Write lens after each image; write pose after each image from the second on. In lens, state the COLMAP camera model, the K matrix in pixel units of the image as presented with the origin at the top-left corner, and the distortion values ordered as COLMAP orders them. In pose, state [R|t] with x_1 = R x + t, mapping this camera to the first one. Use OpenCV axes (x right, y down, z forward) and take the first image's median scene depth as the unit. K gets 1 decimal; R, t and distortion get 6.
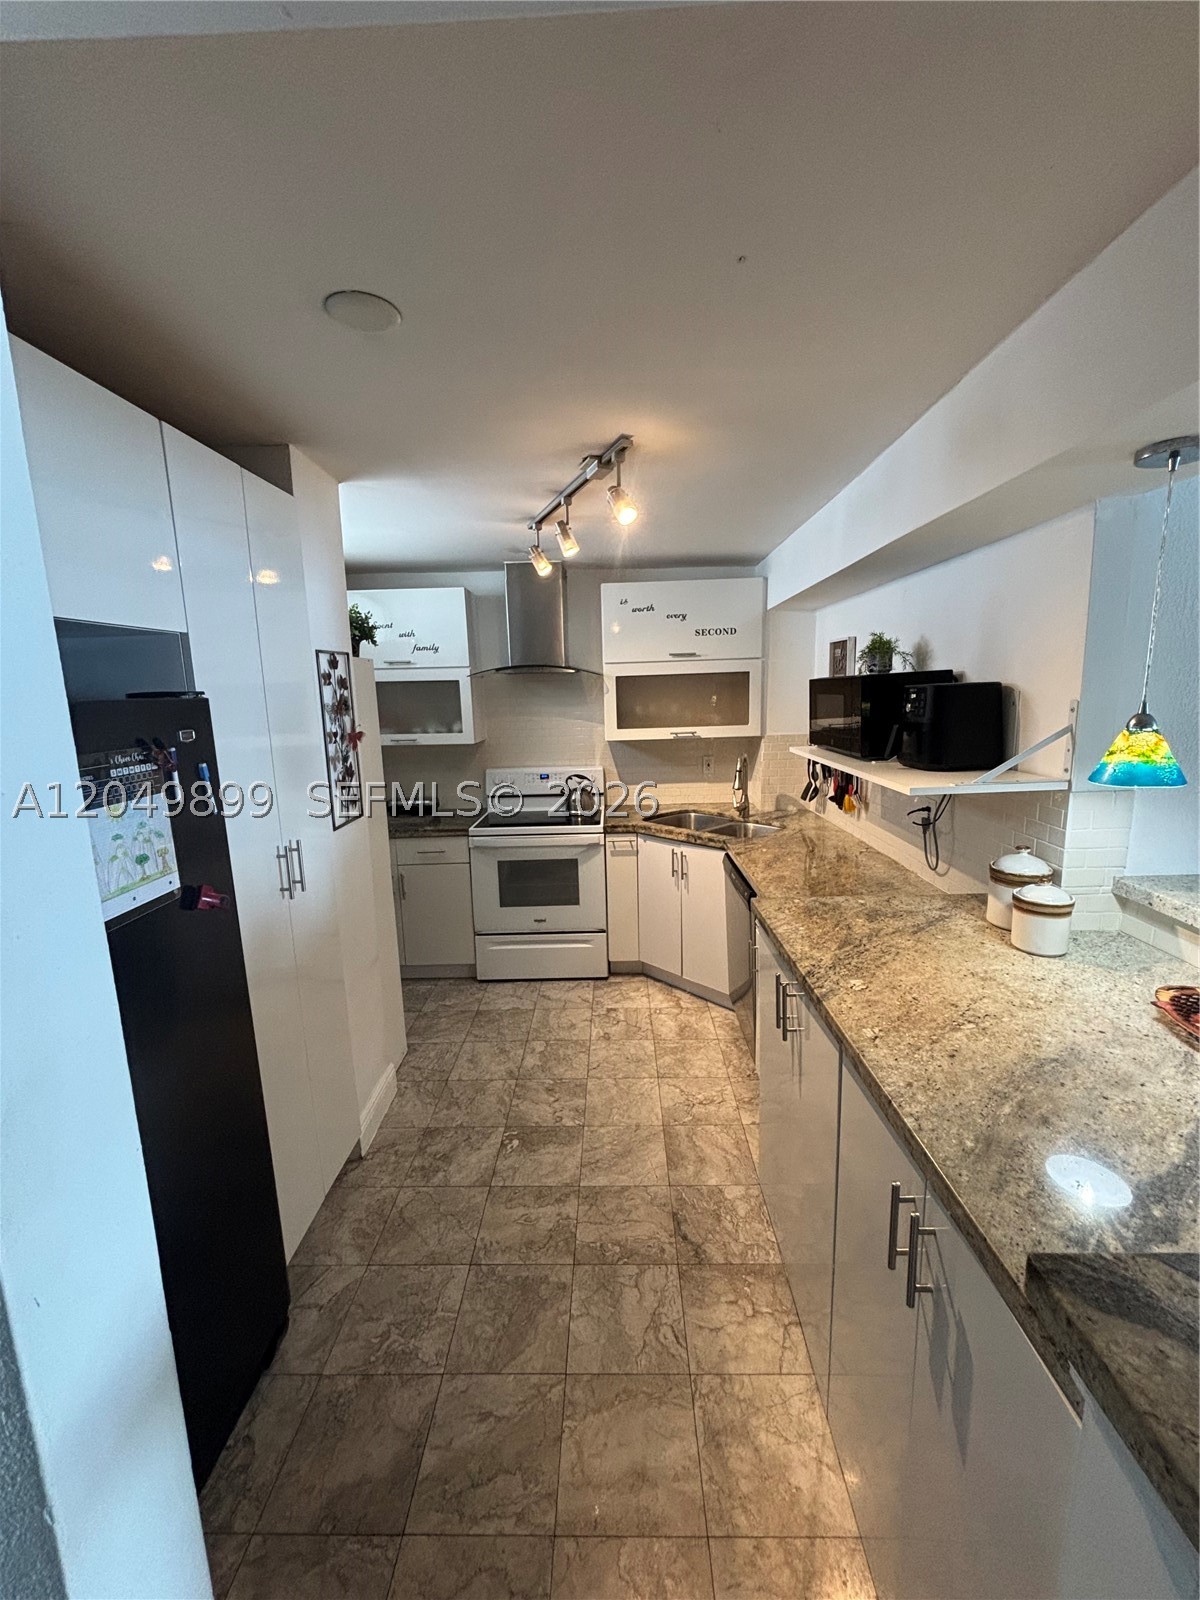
lens RADIAL K [[641.0, 0, 598.8], [0, 641.0, 798.8], [0, 0, 1]] dist [0.002330, -0.000915]
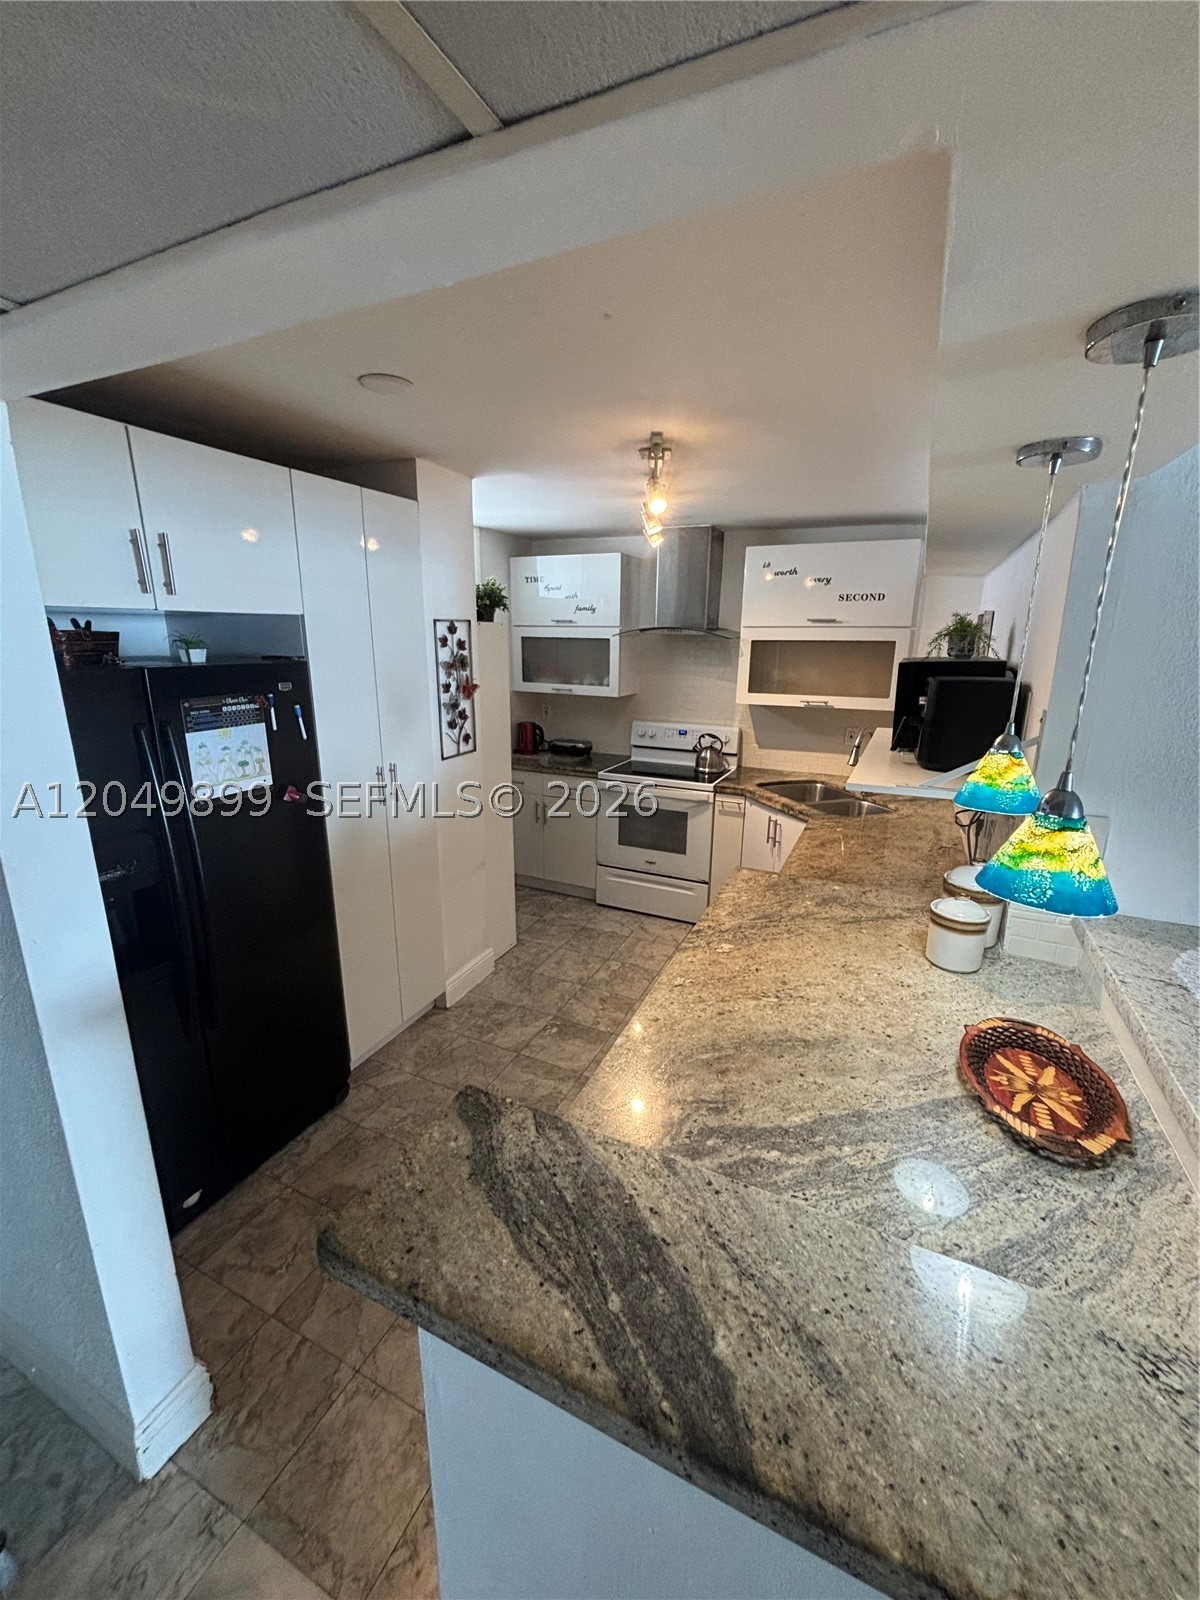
lens RADIAL K [[641.0, 0, 601.9], [0, 641.0, 800.0], [0, 0, 1]] dist [0.002330, -0.000915]
pose [[0.911076, 0.138305, -0.388346, 0.264710], [-0.103930, 0.988673, 0.108279, -0.029605], [0.398922, -0.058290, 0.915130, -0.043481]]
